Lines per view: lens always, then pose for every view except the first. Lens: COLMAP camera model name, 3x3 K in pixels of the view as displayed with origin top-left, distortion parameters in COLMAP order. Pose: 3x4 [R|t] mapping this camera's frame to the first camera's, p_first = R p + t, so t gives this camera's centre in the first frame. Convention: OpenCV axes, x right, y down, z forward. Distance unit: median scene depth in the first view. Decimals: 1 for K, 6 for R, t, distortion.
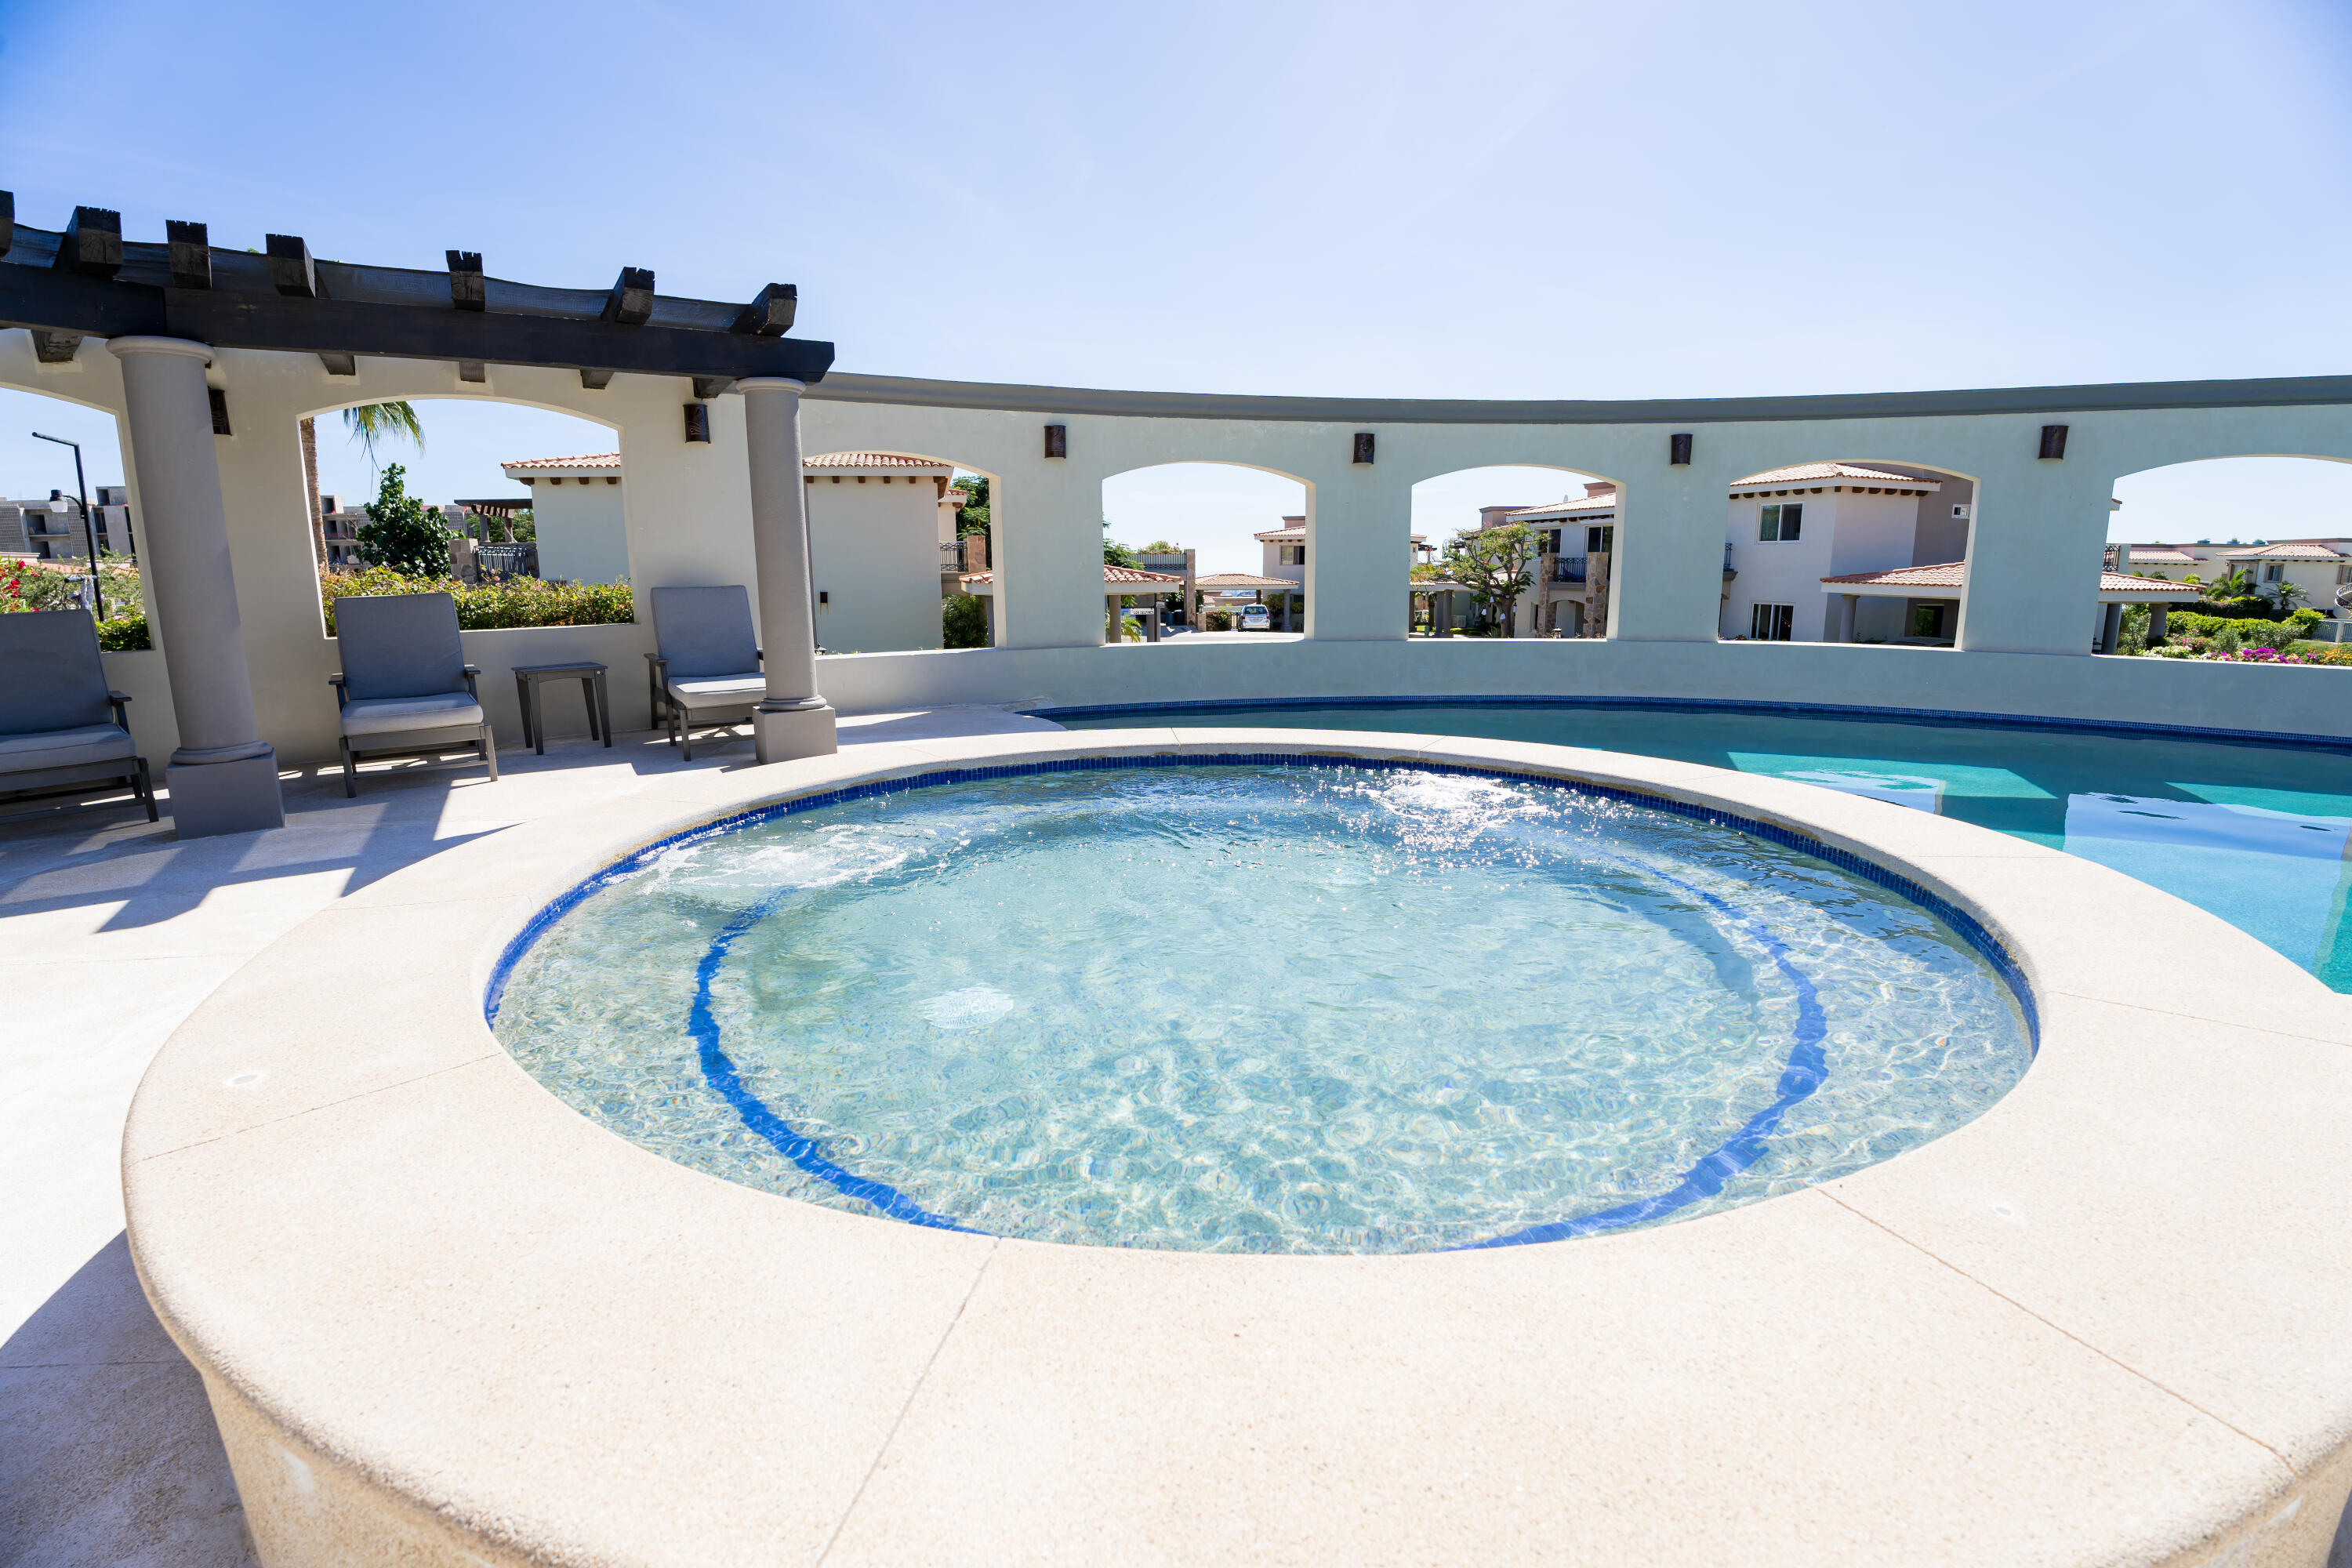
lens RADIAL K [[1088.1, 0, 1178.9], [0, 1088.1, 784.7], [0, 0, 1]] dist [-0.055199, 0.000676]
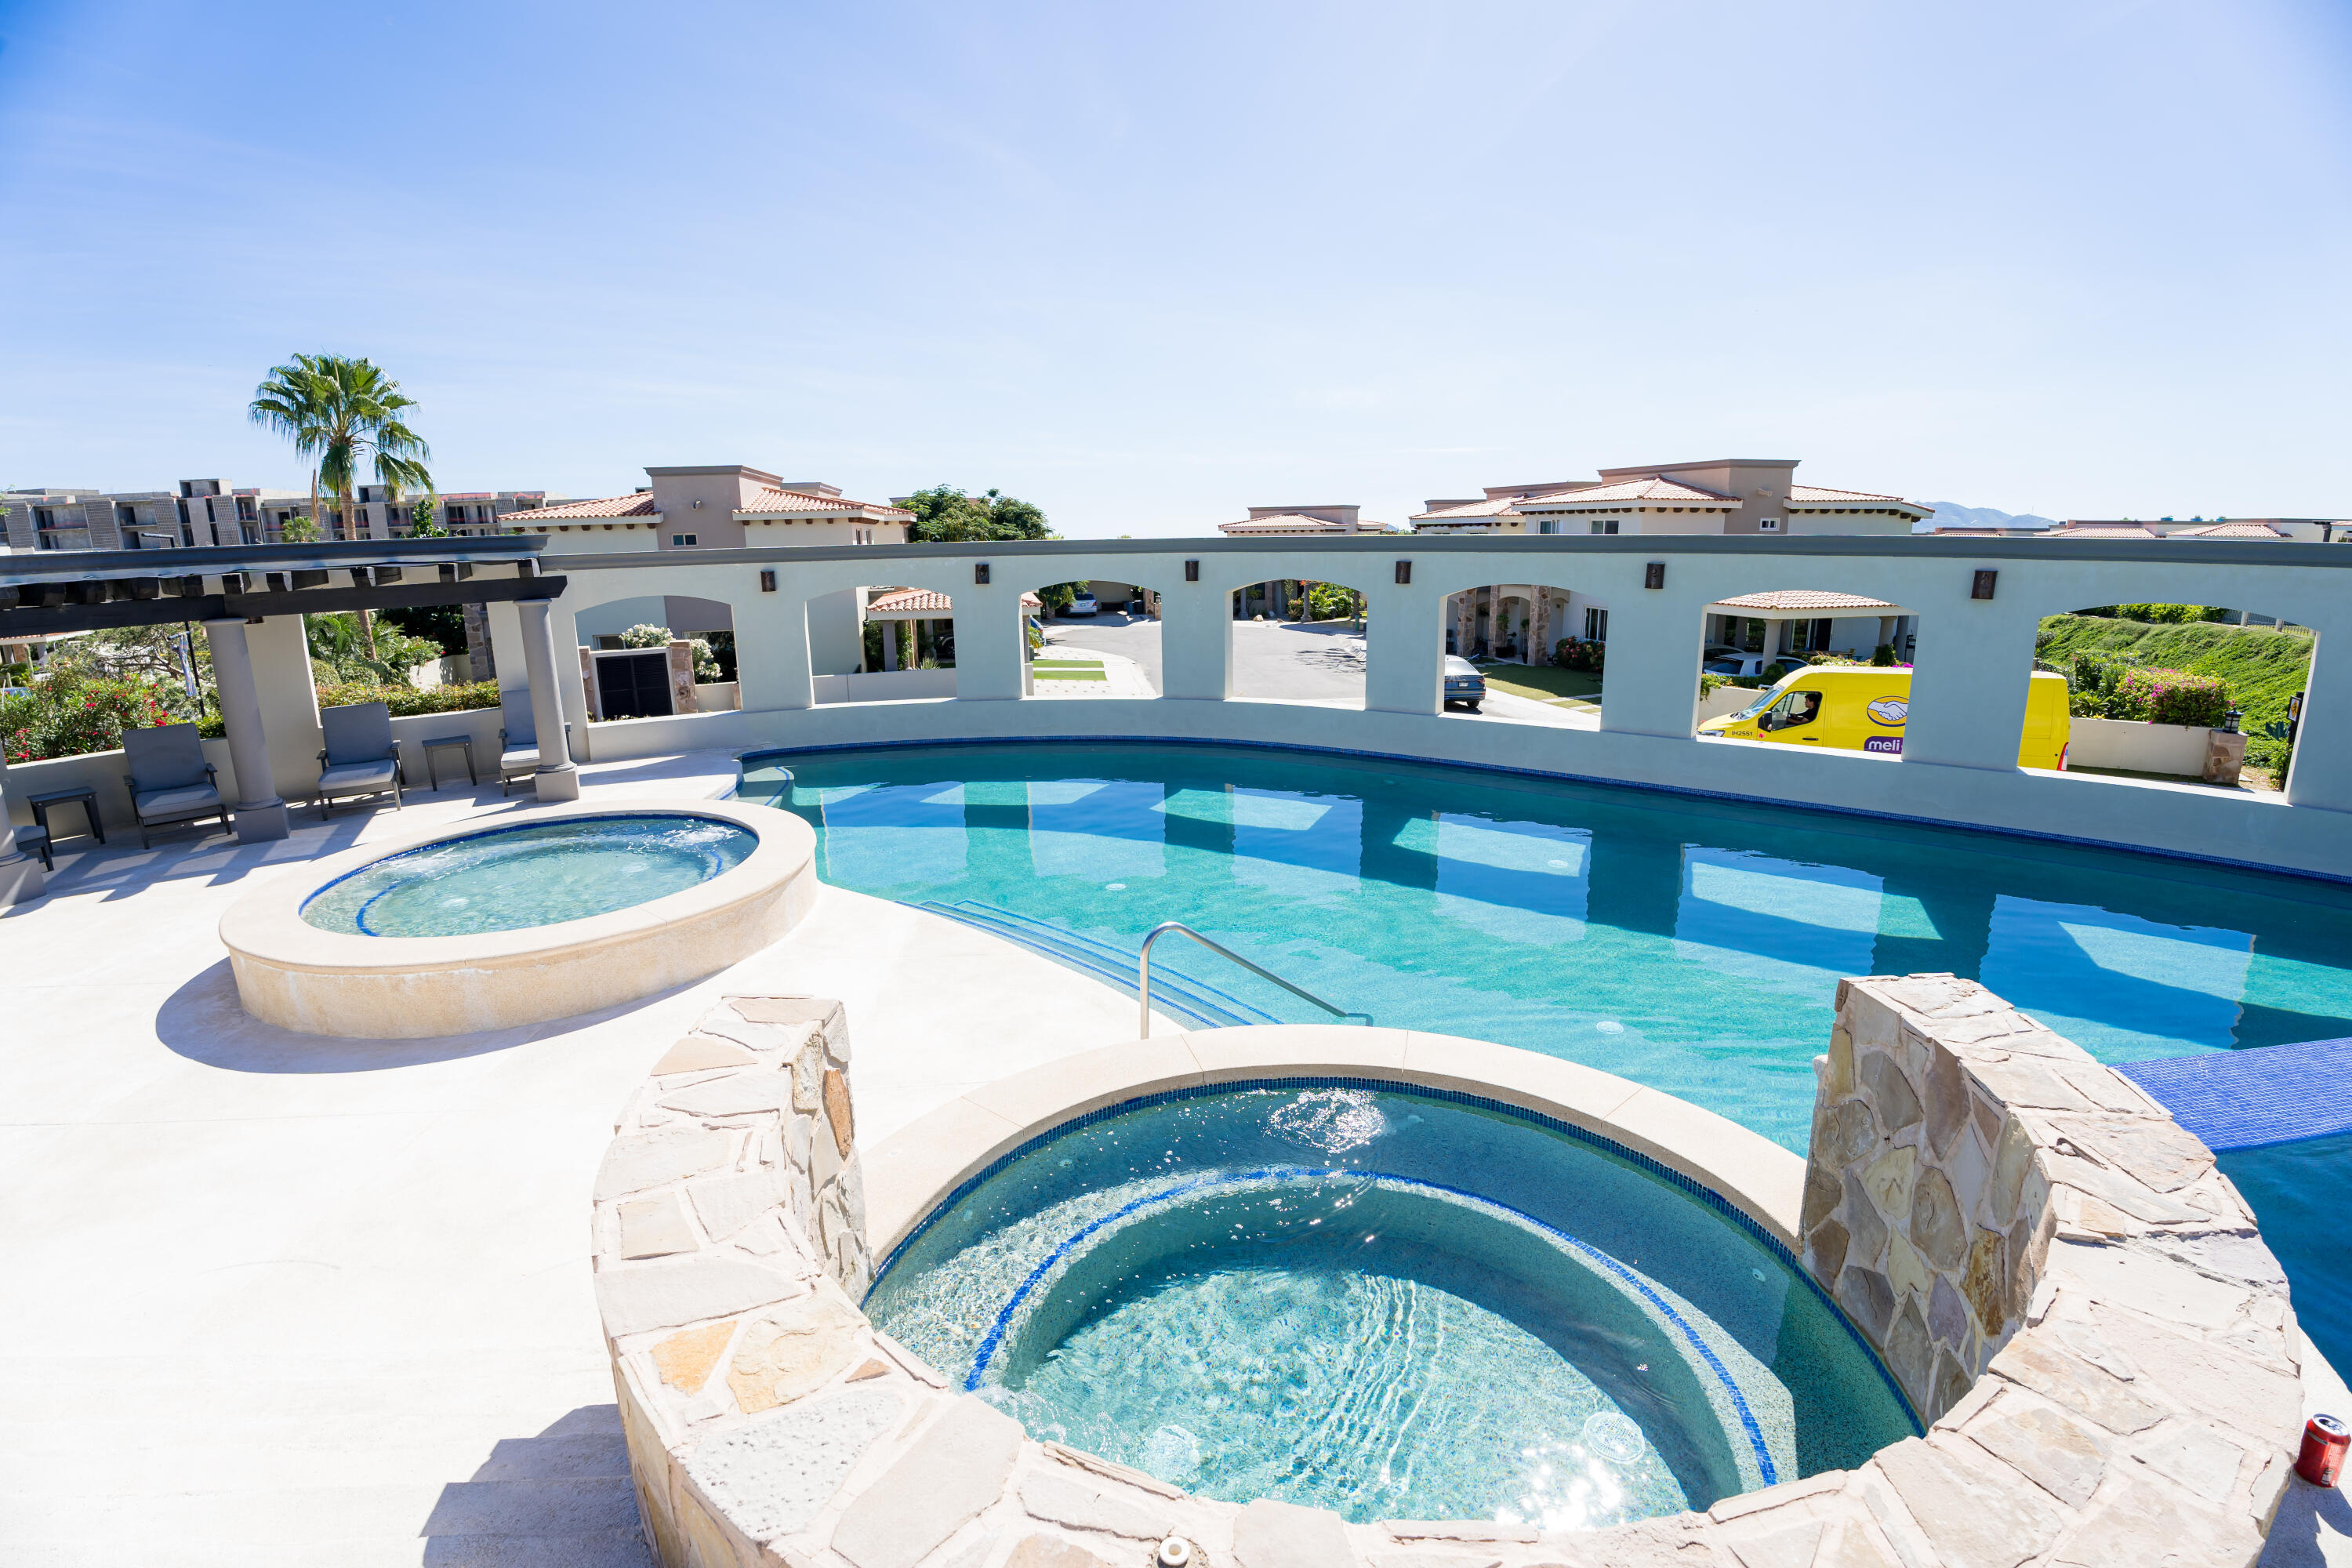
lens RADIAL K [[1088.1, 0, 1153.1], [0, 1088.1, 773.2], [0, 0, 1]] dist [-0.055199, 0.000676]
pose [[0.998032, -0.000248, -0.062709, 0.159309], [0.001480, 0.999807, 0.019606, -0.020172], [0.062692, -0.019661, 0.997839, -0.156122]]
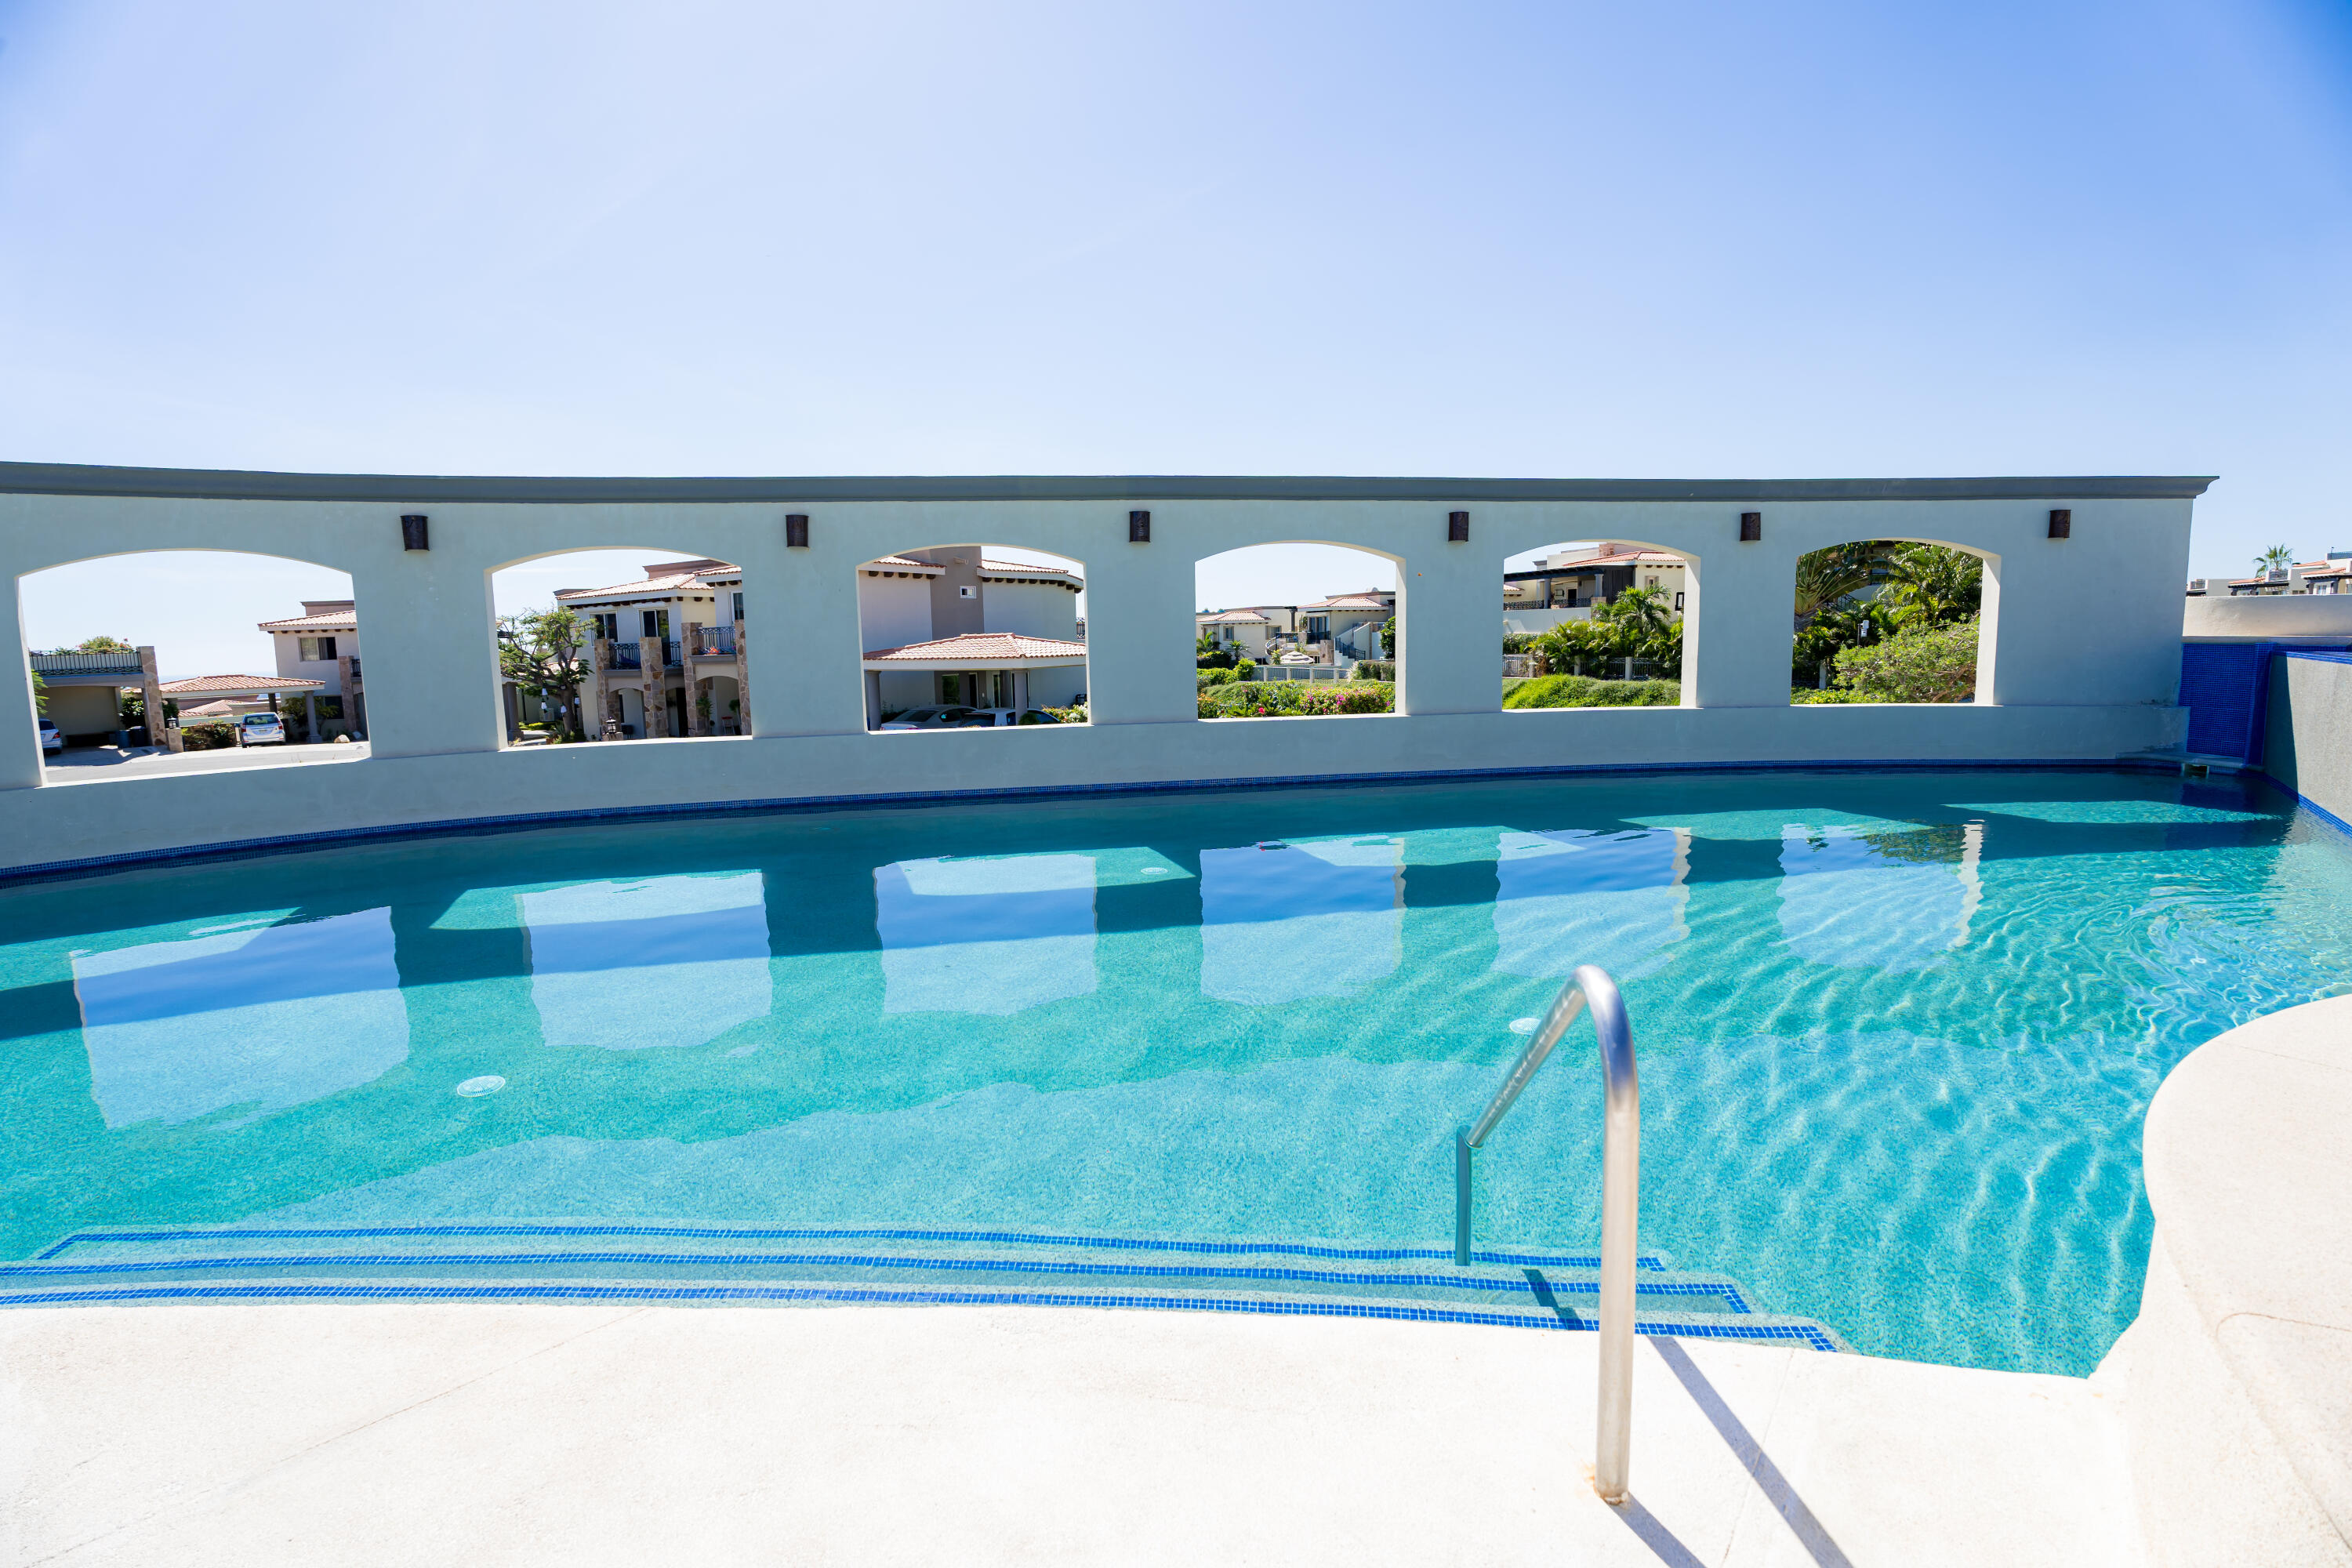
lens RADIAL K [[1088.1, 0, 1187.9], [0, 1088.1, 771.2], [0, 0, 1]] dist [-0.055199, 0.000676]
pose [[0.734689, -0.097038, 0.671428, 0.105650], [0.153183, 0.987885, -0.024842, -0.002141], [-0.660883, 0.121103, 0.740653, -0.005971]]
